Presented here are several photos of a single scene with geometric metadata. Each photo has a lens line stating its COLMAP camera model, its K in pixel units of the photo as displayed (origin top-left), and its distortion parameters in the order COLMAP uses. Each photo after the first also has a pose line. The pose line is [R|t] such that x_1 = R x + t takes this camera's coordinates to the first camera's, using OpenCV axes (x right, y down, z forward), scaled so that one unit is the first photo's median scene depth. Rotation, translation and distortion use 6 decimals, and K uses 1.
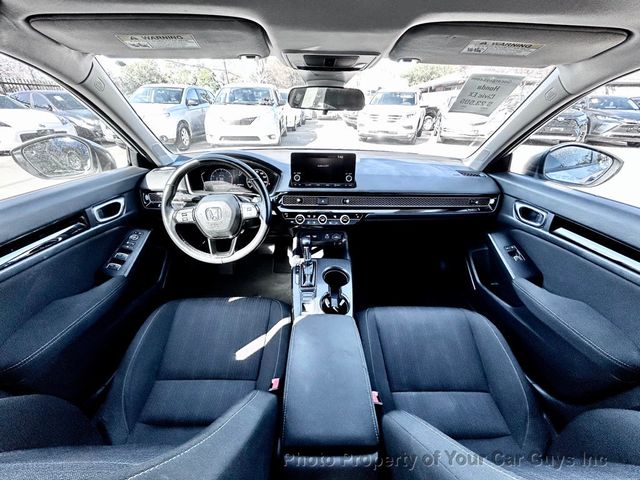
lens RADIAL K [[256.5, 0, 319.3], [0, 256.5, 238.9], [0, 0, 1]] dist [-0.000736, 0.000195]
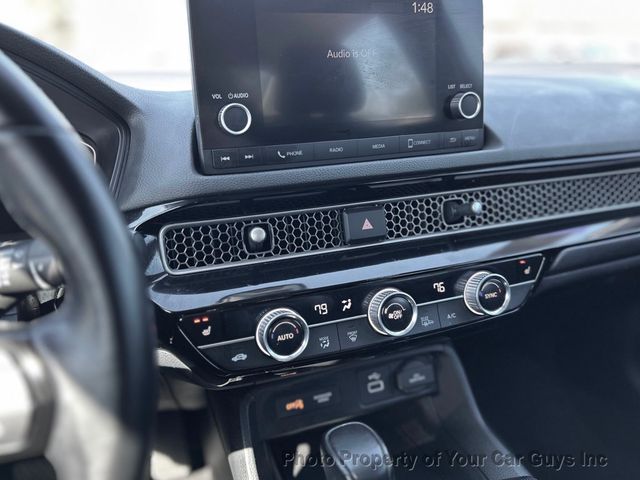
lens RADIAL K [[512.9, 0, 313.8], [0, 512.9, 241.1], [0, 0, 1]] dist [0.111921, -0.225750]
pose [[0.935397, -0.146285, 0.321920, -0.164254], [0.202540, 0.967921, -0.148680, -0.081877], [-0.289844, 0.204277, 0.935020, 0.636431]]
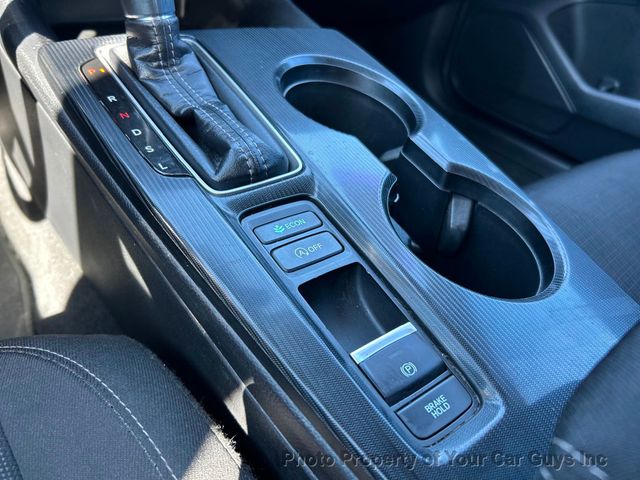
lens RADIAL K [[492.3, 0, 320.0], [0, 492.3, 239.2], [0, 0, 1]] dist [0.071701, -0.113101]
pose [[0.794531, -0.286053, 0.535625, -0.159327], [0.165793, 0.950767, 0.261829, 0.139693], [-0.584152, -0.119228, 0.802840, 0.683589]]
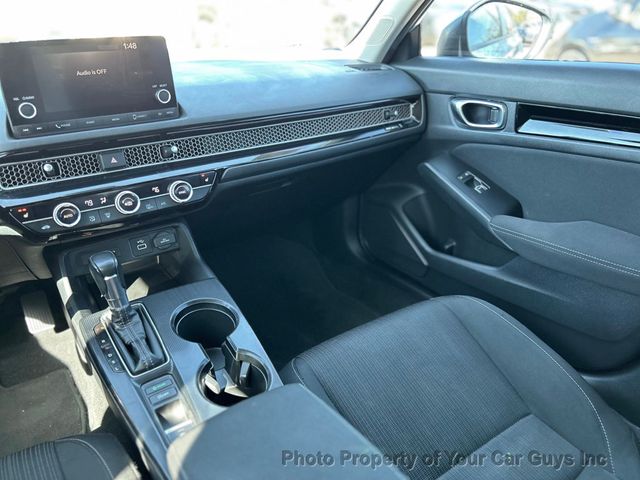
lens RADIAL K [[486.8, 0, 321.9], [0, 486.8, 242.8], [0, 0, 1]] dist [0.018738, -0.011566]
pose [[0.827486, -0.266849, 0.494023, -0.133462], [0.280869, 0.958579, 0.047326, 0.036698], [-0.486189, 0.099594, 0.868160, 0.178243]]
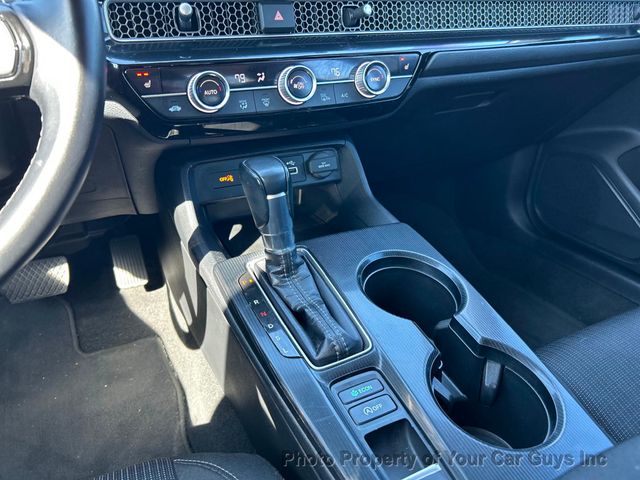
lens RADIAL K [[488.2, 0, 319.8], [0, 488.2, 246.6], [0, 0, 1]] dist [0.007058, -0.005593]
pose [[0.896462, -0.213507, 0.388292, -0.189639], [0.211376, 0.976188, 0.048760, 0.062741], [-0.389457, 0.038364, 0.920245, 0.553353]]
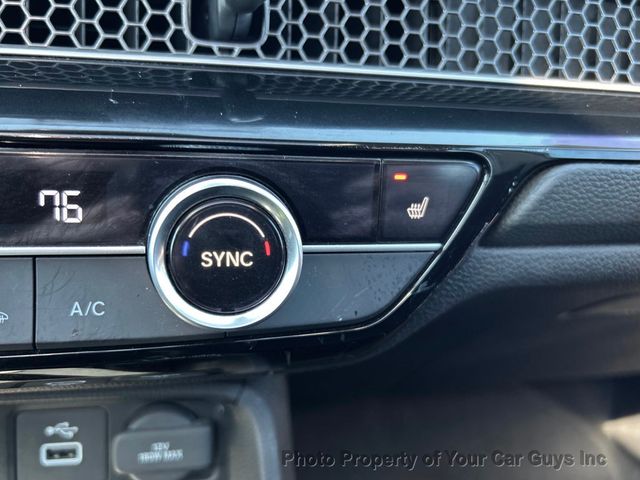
lens RADIAL K [[512.9, 0, 313.8], [0, 512.9, 241.1], [0, 0, 1]] dist [0.111921, -0.225750]
pose [[0.983552, -0.015591, 0.179950, 0.099481], [0.041789, 0.988879, -0.142730, -0.059006], [-0.175723, 0.147902, 0.973266, 0.881693]]
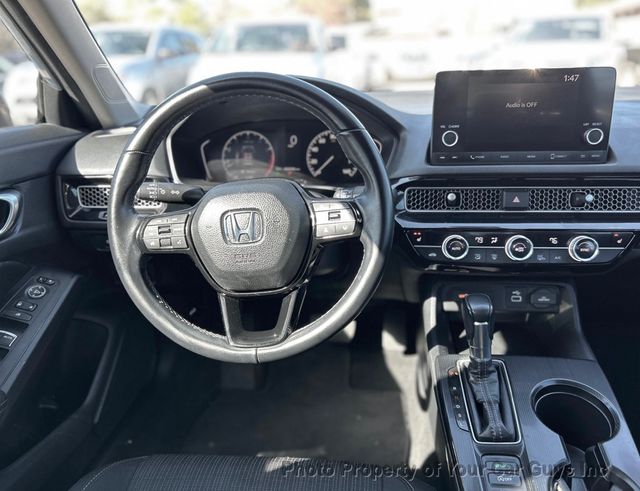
lens RADIAL K [[509.2, 0, 336.0], [0, 509.2, 255.1], [0, 0, 1]] dist [0.058535, -0.091403]
pose [[0.993602, 0.000792, -0.112936, -0.164465], [-0.013952, 0.993176, -0.115790, 0.023104], [0.112073, 0.116624, 0.986832, 0.250342]]
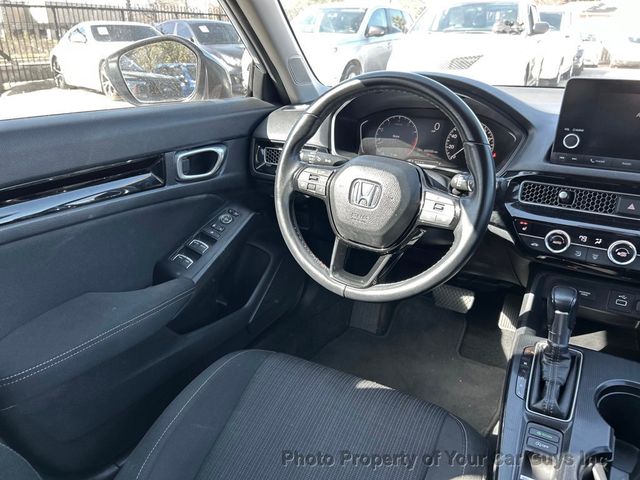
lens RADIAL K [[486.8, 0, 321.9], [0, 486.8, 242.8], [0, 0, 1]] dist [0.018738, -0.011566]
pose [[0.871033, 0.181115, -0.456617, -0.046521], [-0.220673, 0.974744, -0.034322, 0.034173], [0.438868, 0.130659, 0.889001, 0.152536]]
